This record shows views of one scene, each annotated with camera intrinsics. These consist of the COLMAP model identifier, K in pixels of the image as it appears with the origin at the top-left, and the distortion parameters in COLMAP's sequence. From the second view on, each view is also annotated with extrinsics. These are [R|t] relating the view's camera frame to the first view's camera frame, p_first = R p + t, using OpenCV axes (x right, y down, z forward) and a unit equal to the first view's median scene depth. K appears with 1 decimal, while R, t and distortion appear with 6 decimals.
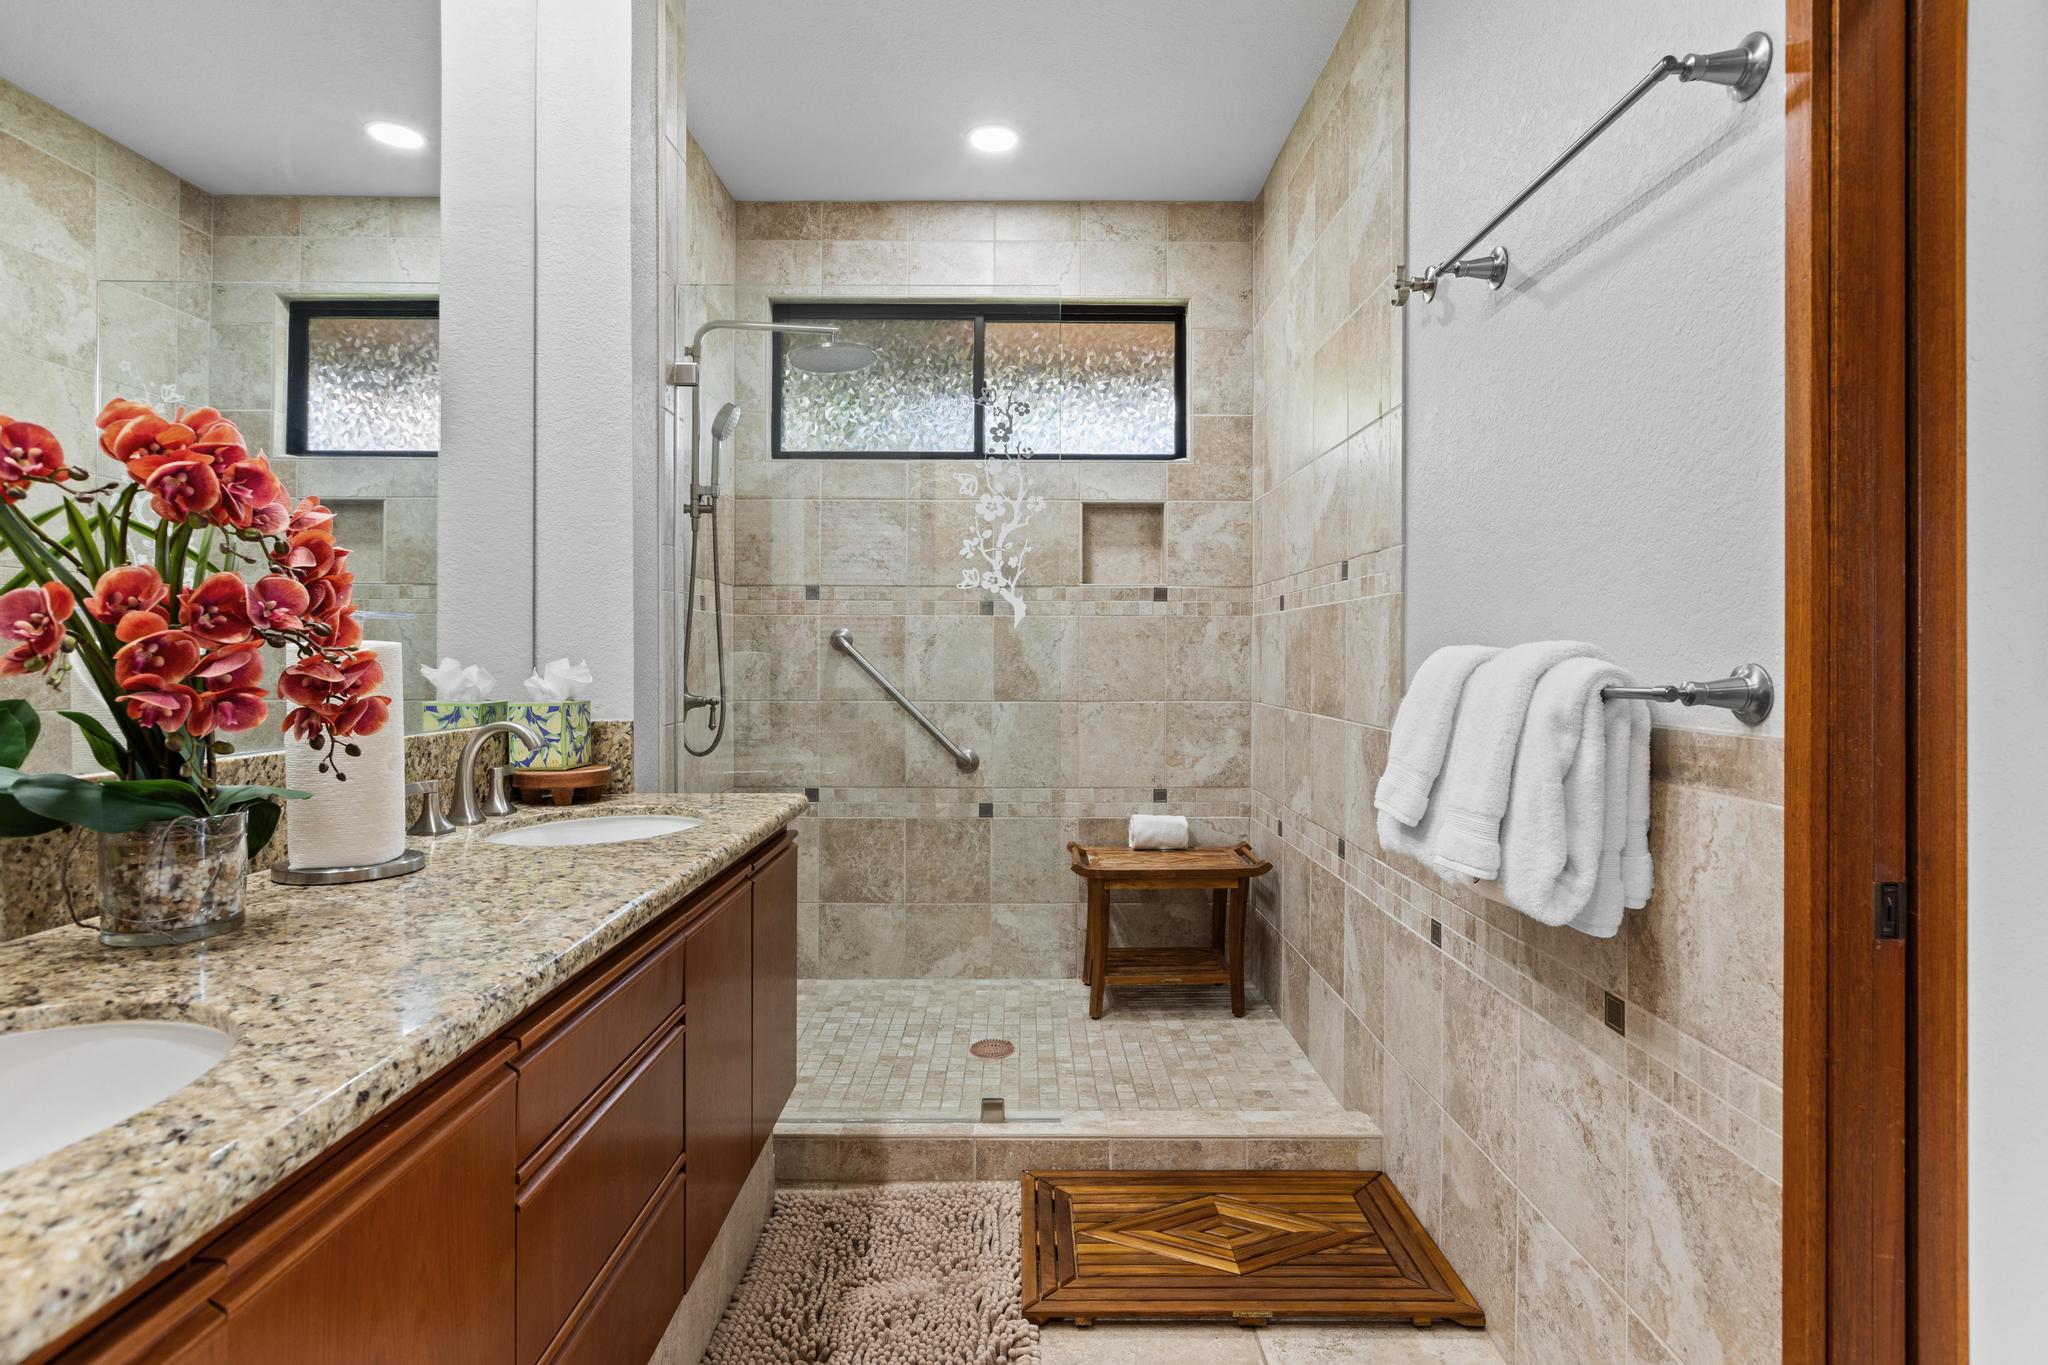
lens RADIAL K [[1028.1, 0, 1031.6], [0, 1028.1, 666.1], [0, 0, 1]] dist [-0.005928, 0.001219]
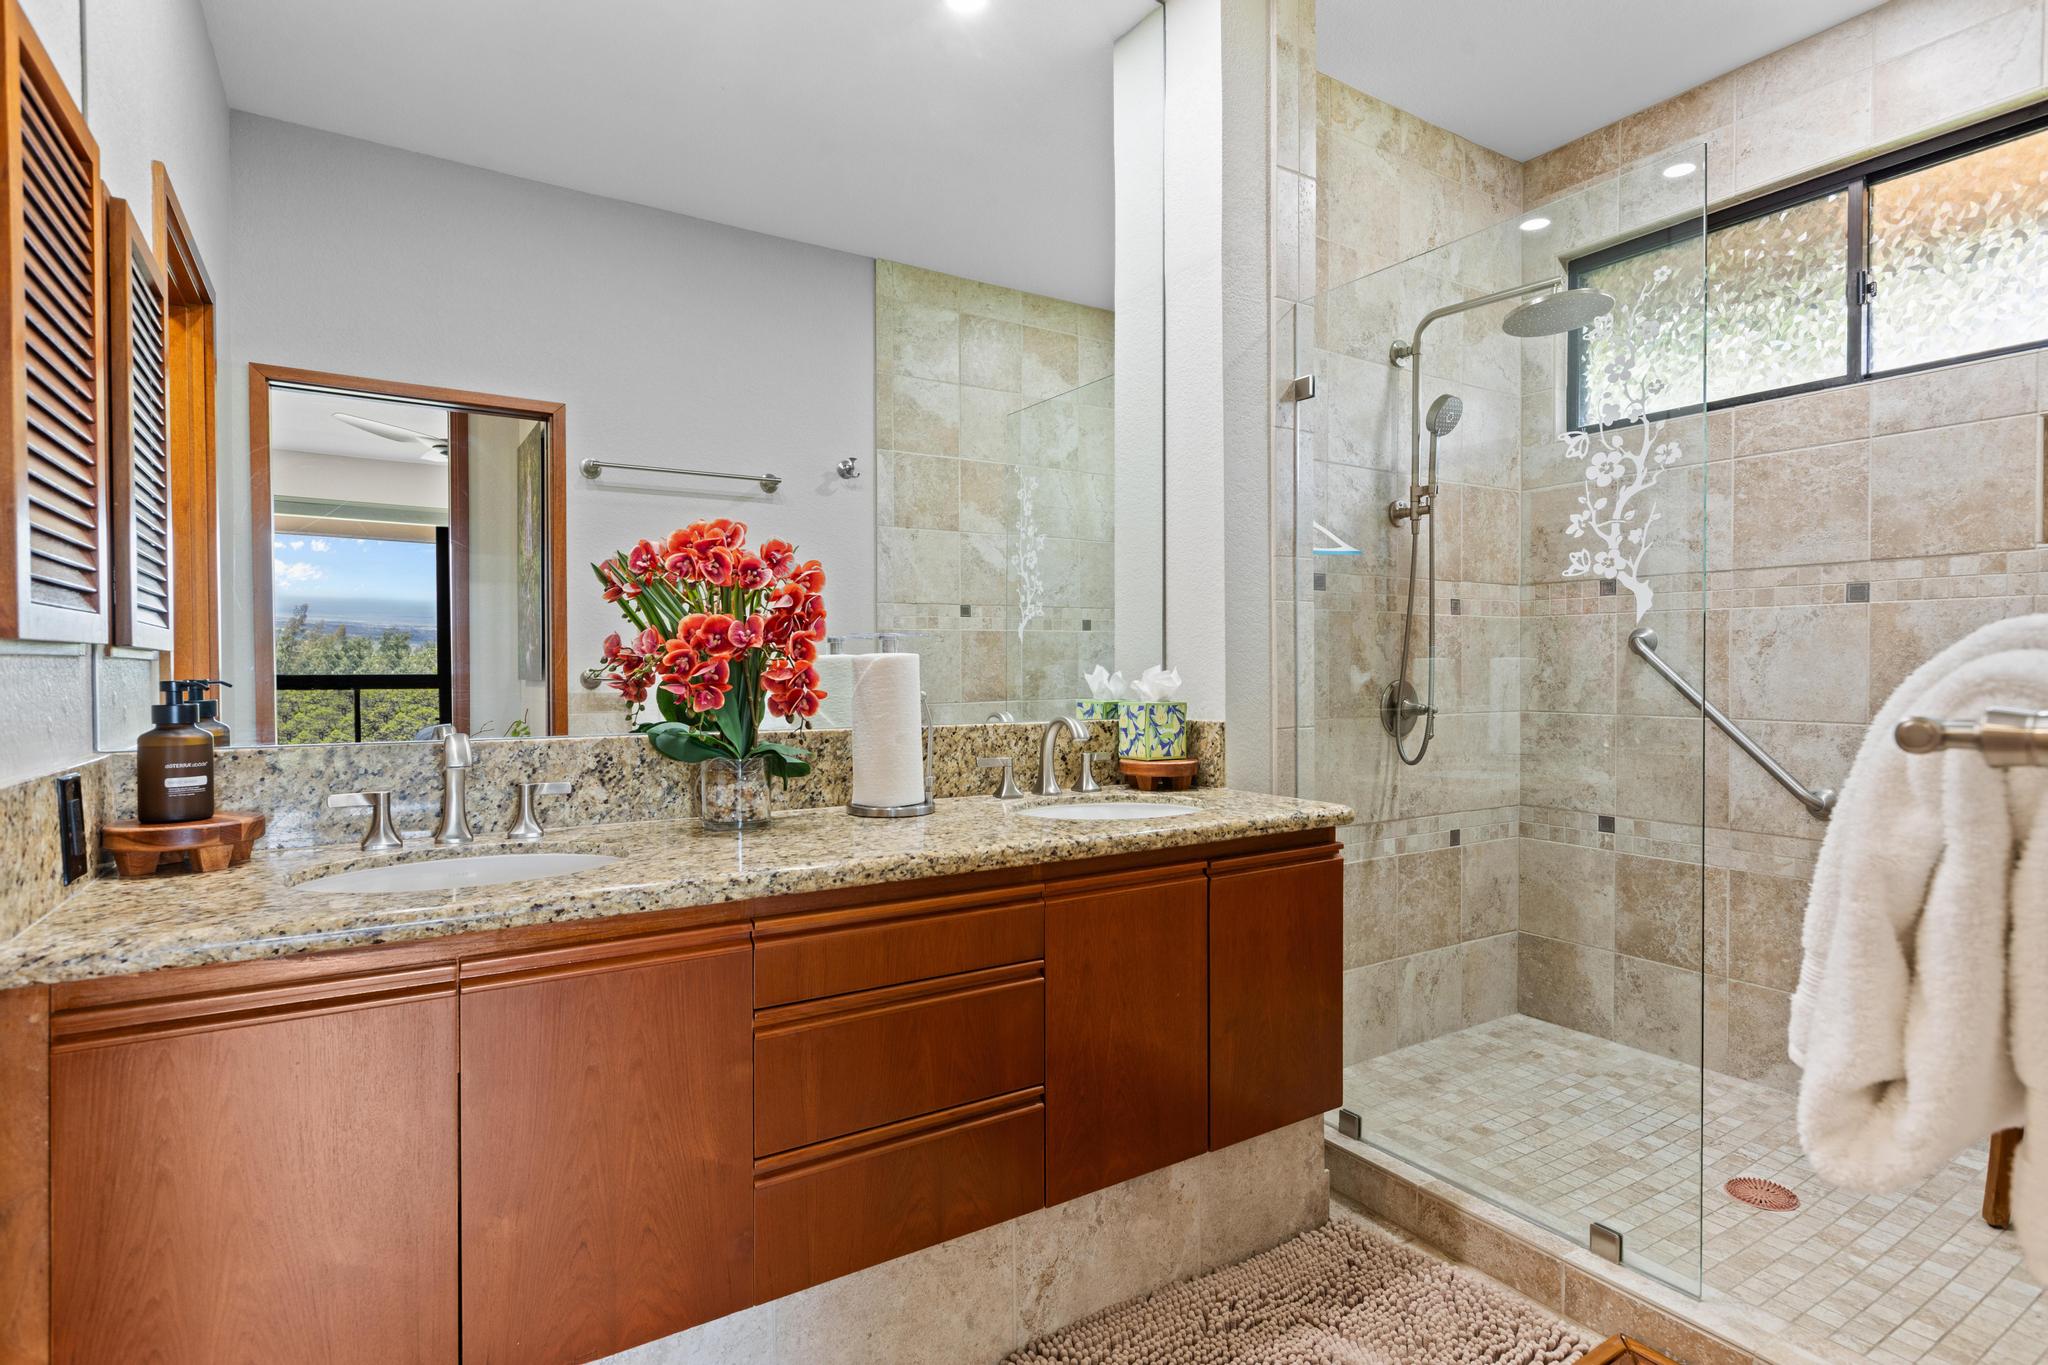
lens RADIAL K [[1028.1, 0, 1037.3], [0, 1028.1, 684.3], [0, 0, 1]] dist [-0.005928, 0.001219]
pose [[0.536073, 0.012287, -0.844082, 0.303316], [-0.003256, 0.999917, 0.012488, 0.000093], [0.844165, -0.003946, 0.536068, 0.173676]]
